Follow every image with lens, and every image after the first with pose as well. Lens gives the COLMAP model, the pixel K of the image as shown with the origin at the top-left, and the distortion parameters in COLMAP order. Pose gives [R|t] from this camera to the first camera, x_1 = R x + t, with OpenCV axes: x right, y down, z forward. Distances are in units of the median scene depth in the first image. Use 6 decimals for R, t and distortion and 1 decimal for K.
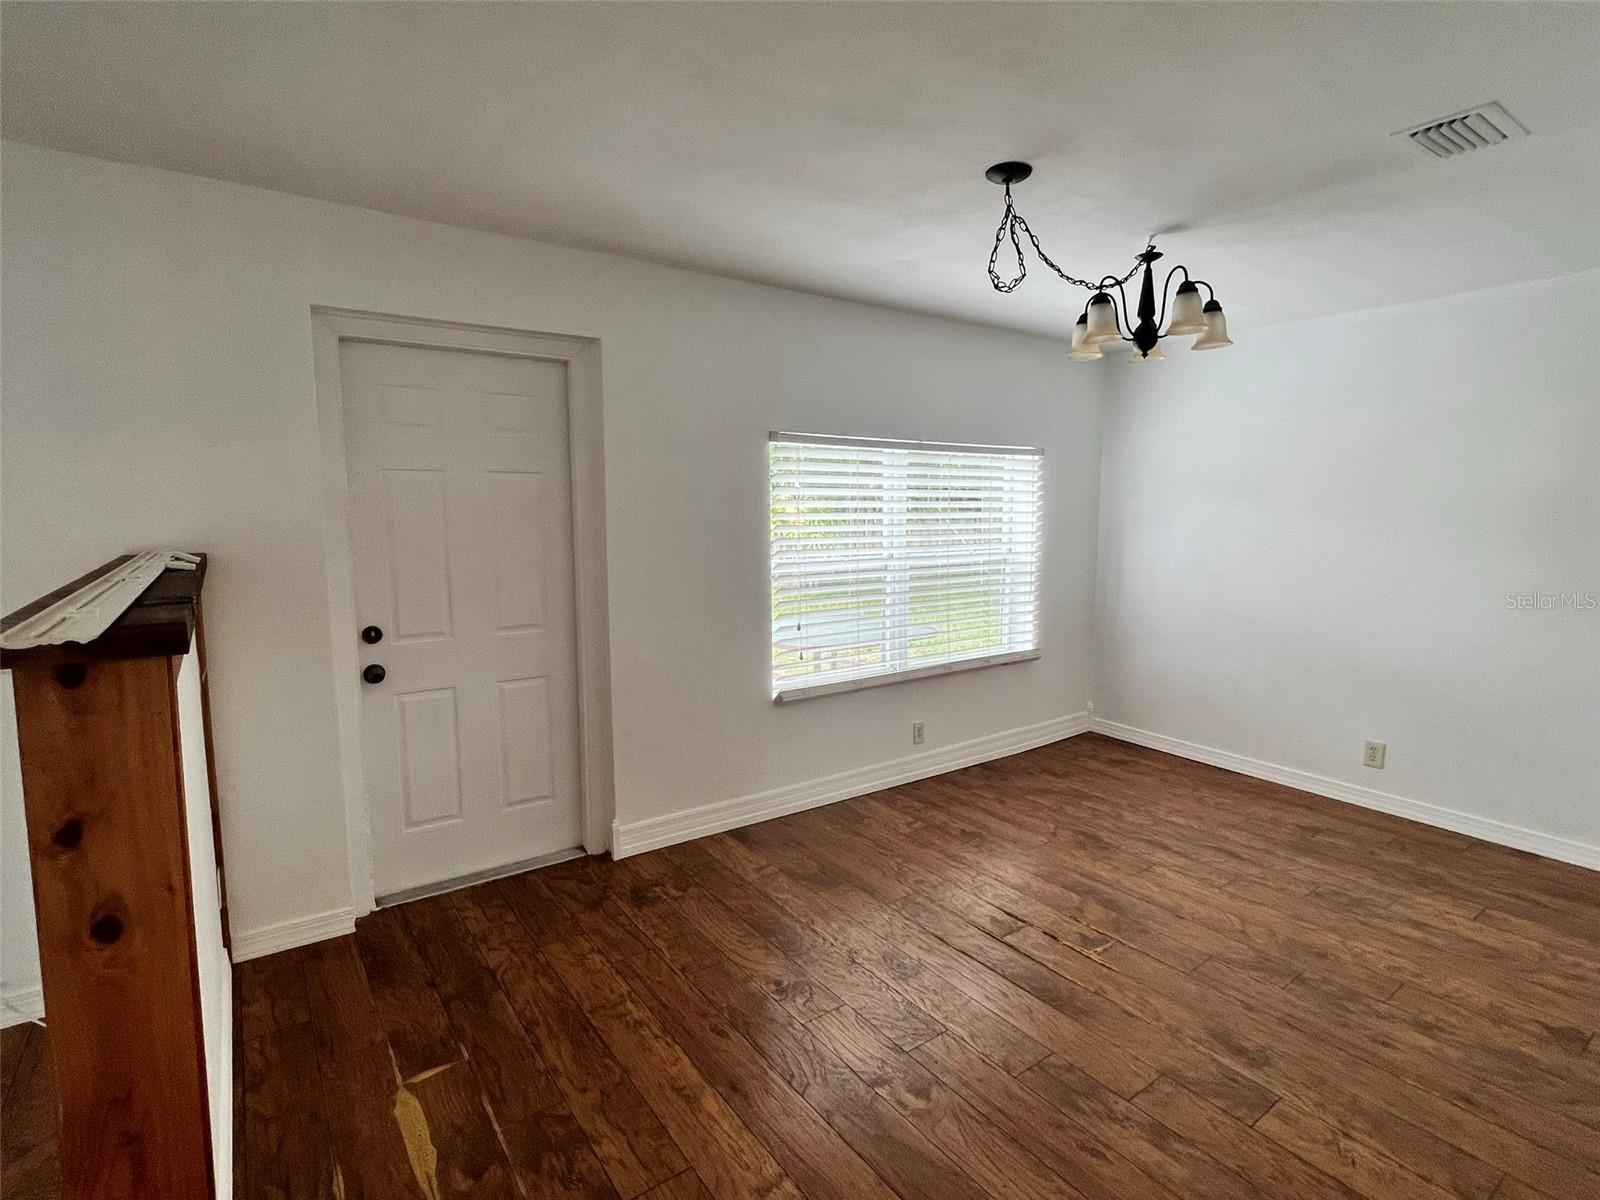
lens RADIAL K [[803.6, 0, 798.3], [0, 803.6, 598.0], [0, 0, 1]] dist [0.004505, -0.003700]
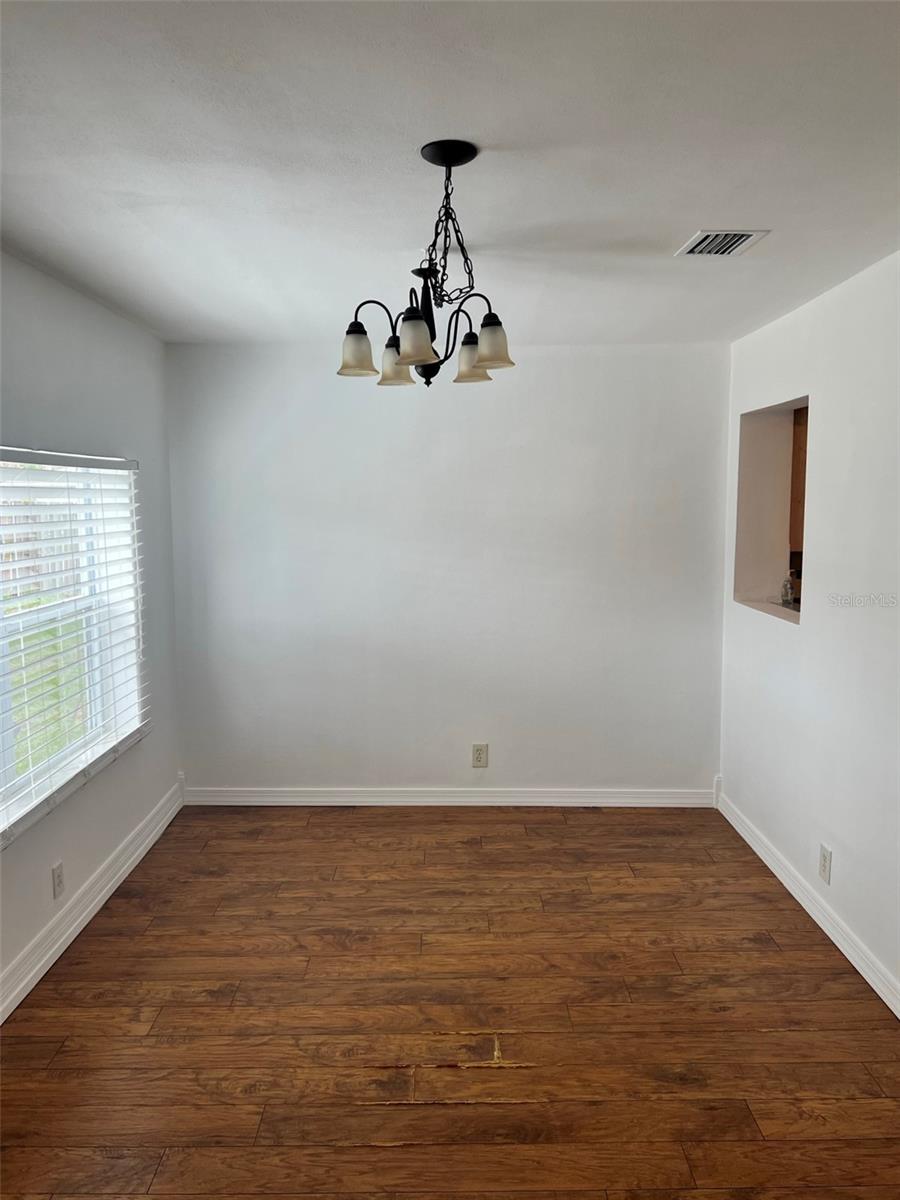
lens RADIAL K [[926.2, 0, 450.9], [0, 926.2, 597.7], [0, 0, 1]] dist [0.019735, -0.027392]
pose [[0.564476, -0.094286, 0.820047, -0.364006], [0.097629, 0.994108, 0.047097, -0.094972], [-0.819656, 0.053475, 0.570355, 0.346891]]
